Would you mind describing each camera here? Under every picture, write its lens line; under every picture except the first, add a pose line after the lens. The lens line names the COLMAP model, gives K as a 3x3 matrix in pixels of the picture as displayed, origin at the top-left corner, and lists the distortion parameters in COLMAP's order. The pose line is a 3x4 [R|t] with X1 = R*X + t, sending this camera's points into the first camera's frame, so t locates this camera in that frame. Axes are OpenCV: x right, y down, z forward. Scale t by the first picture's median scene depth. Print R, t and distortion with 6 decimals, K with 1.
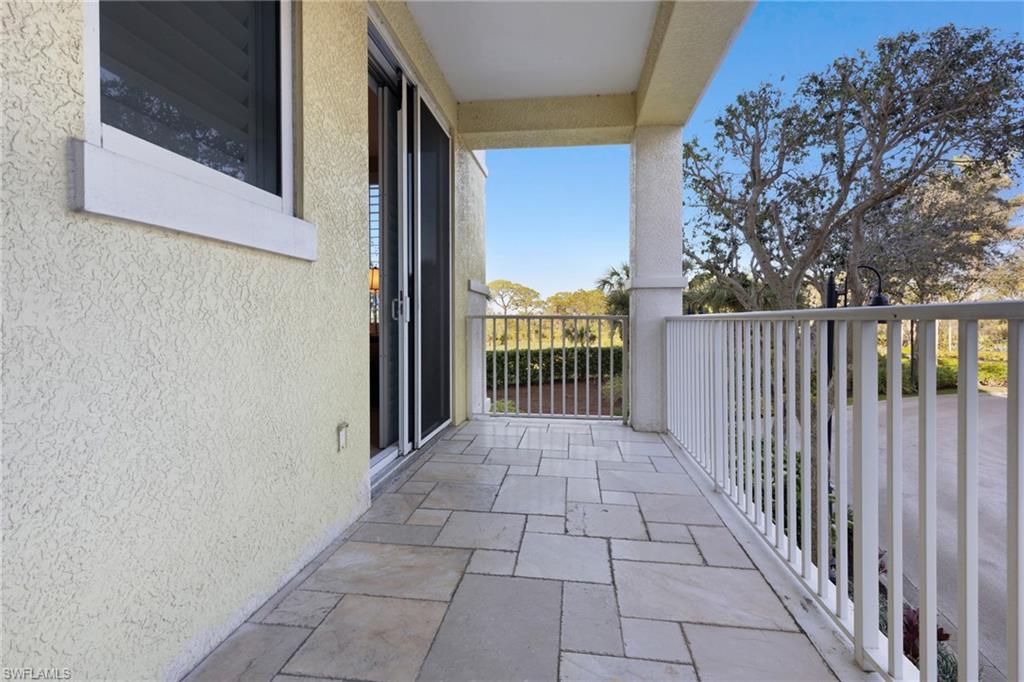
lens RADIAL K [[474.7, 0, 518.1], [0, 474.7, 321.3], [0, 0, 1]] dist [0.012031, -0.000667]
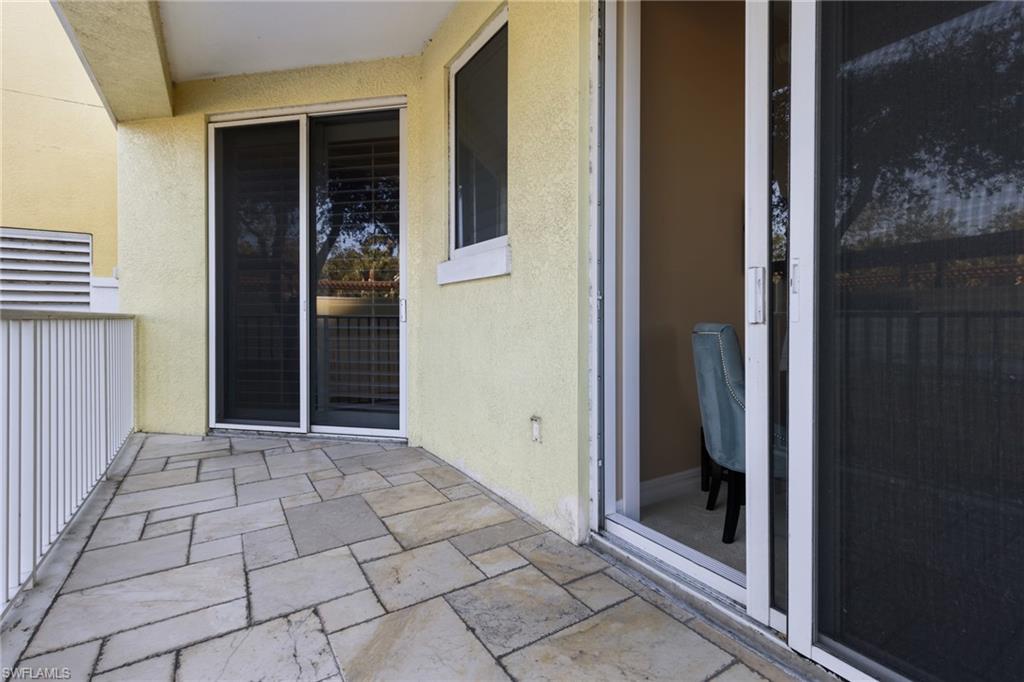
lens RADIAL K [[474.7, 0, 518.1], [0, 474.7, 321.3], [0, 0, 1]] dist [0.012031, -0.000667]
pose [[-0.777240, 0.006045, -0.629175, 0.359555], [0.000742, 0.999962, 0.008691, -0.005874], [0.629204, 0.006288, -0.777215, 1.995339]]
